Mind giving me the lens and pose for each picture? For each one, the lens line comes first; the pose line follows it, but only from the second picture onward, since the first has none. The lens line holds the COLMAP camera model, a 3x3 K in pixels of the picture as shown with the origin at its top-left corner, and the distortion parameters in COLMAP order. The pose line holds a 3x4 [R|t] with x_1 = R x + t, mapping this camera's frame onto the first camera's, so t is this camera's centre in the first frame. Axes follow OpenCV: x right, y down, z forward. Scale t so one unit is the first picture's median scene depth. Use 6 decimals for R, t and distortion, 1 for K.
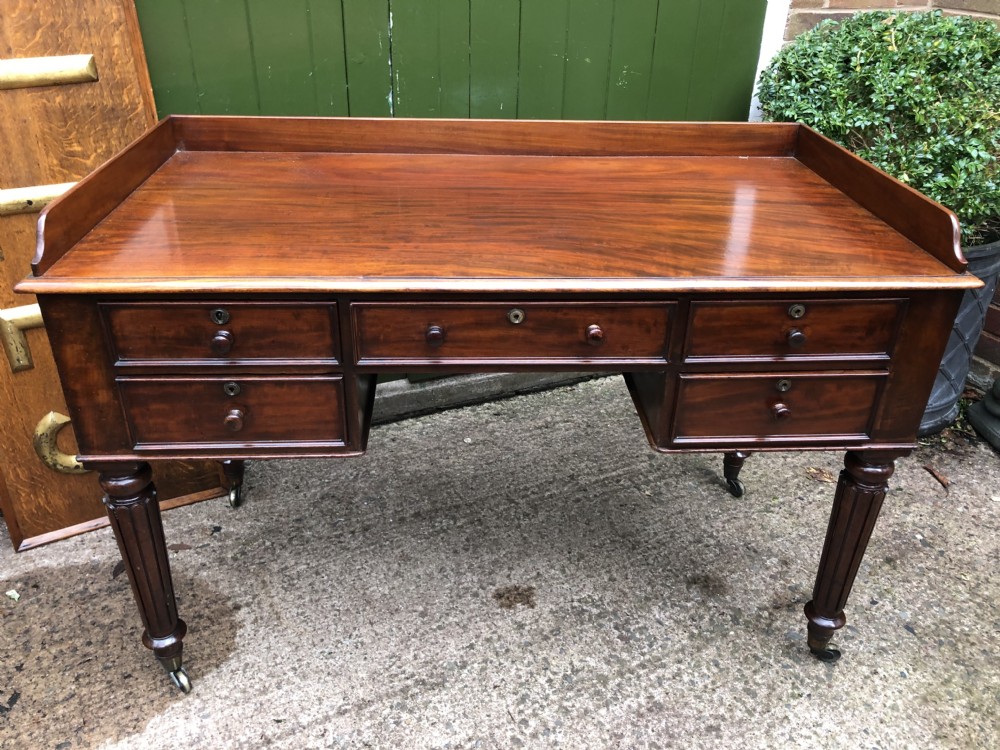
lens RADIAL K [[826.6, 0, 500.2], [0, 826.6, 364.3], [0, 0, 1]] dist [0.004940, 0.017233]
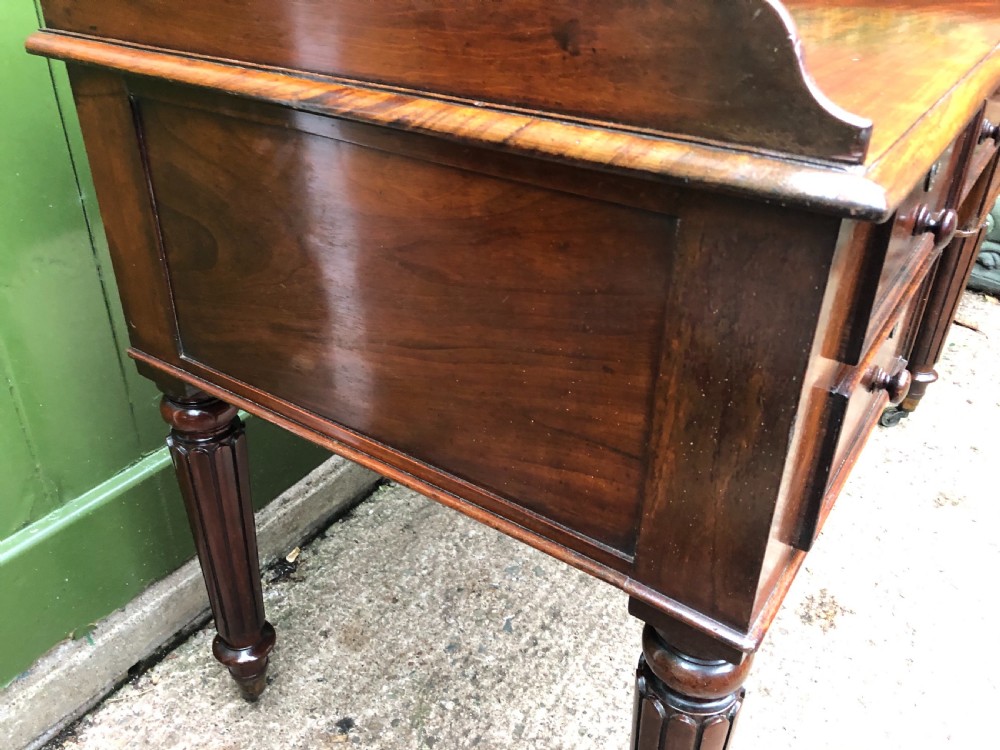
lens RADIAL K [[826.6, 0, 494.9], [0, 826.6, 359.8], [0, 0, 1]] dist [0.004940, 0.017233]
pose [[0.840701, -0.272486, 0.467945, -0.501083], [0.268432, 0.960226, 0.076884, -0.058160], [-0.470283, 0.060975, 0.880407, 0.497036]]
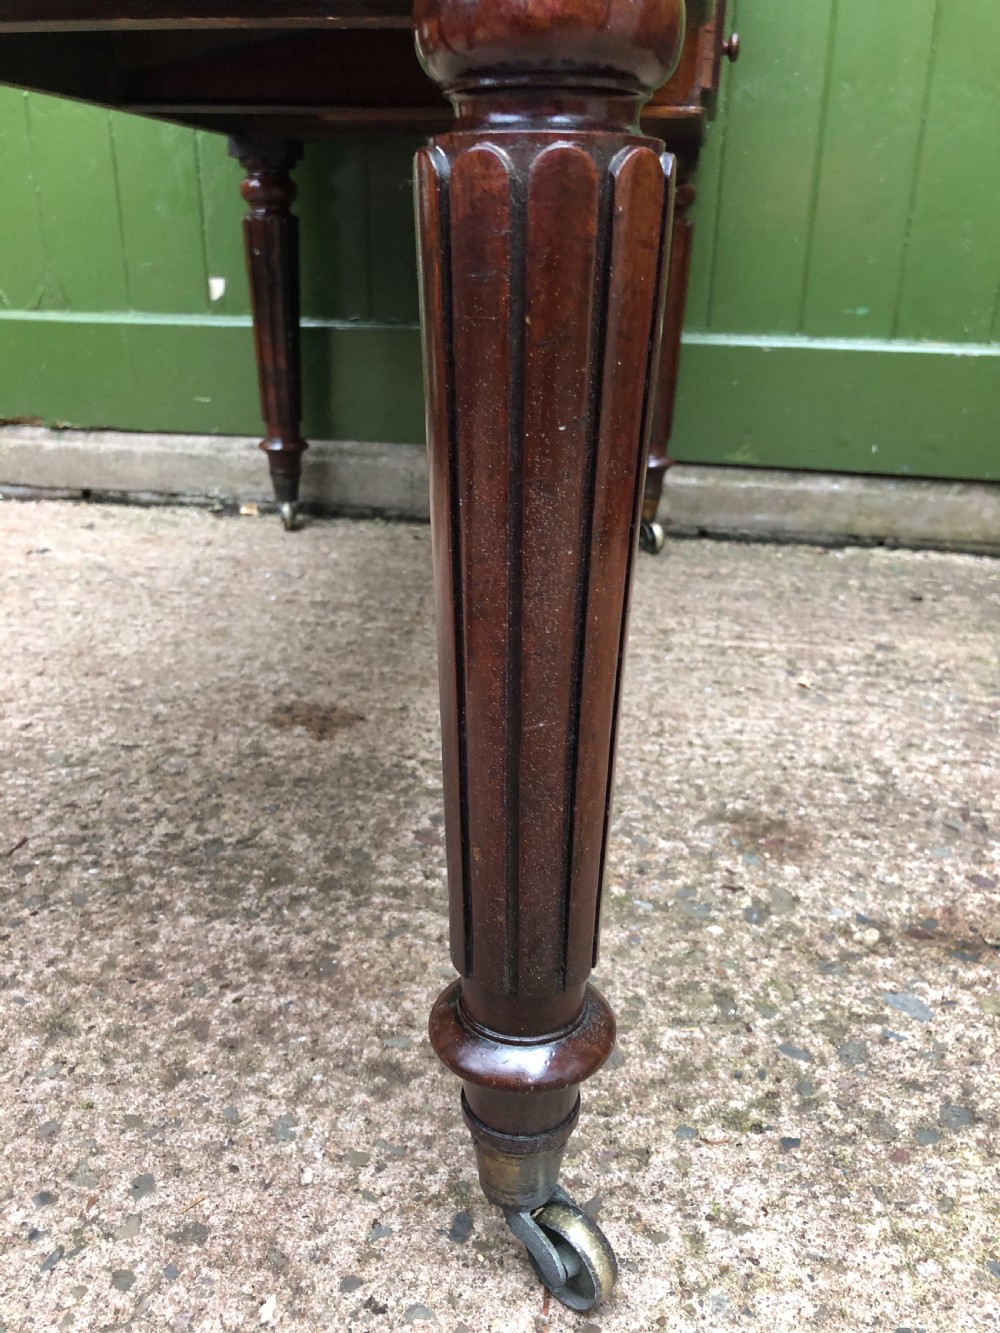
lens RADIAL K [[1101.9, 0, 498.3], [0, 1101.9, 684.6], [0, 0, 1]] dist [0.004940, 0.017233]
pose [[0.827119, 0.206543, -0.522698, 0.402576], [-0.273514, 0.960390, -0.053312, 0.270954], [0.490983, 0.187061, 0.850849, 0.559225]]
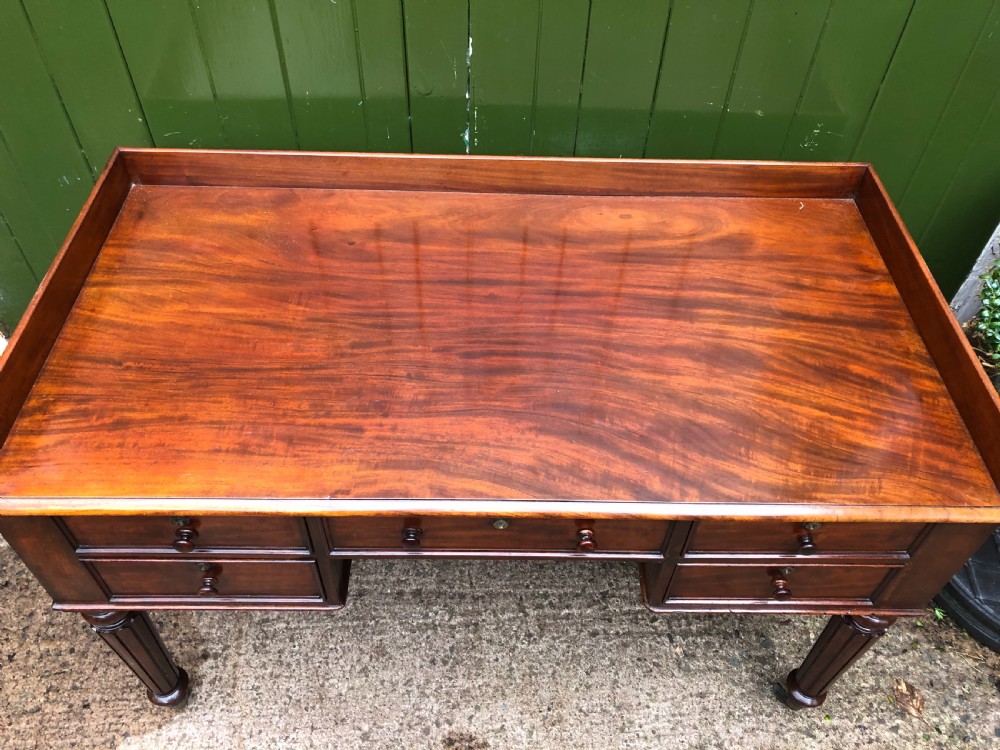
lens RADIAL K [[826.6, 0, 498.8], [0, 826.6, 369.8], [0, 0, 1]] dist [0.004940, 0.017233]
pose [[0.924701, 0.284781, -0.252642, 0.168050], [-0.190490, 0.920704, 0.340612, -0.436426], [0.329608, -0.266839, 0.905624, 0.292913]]
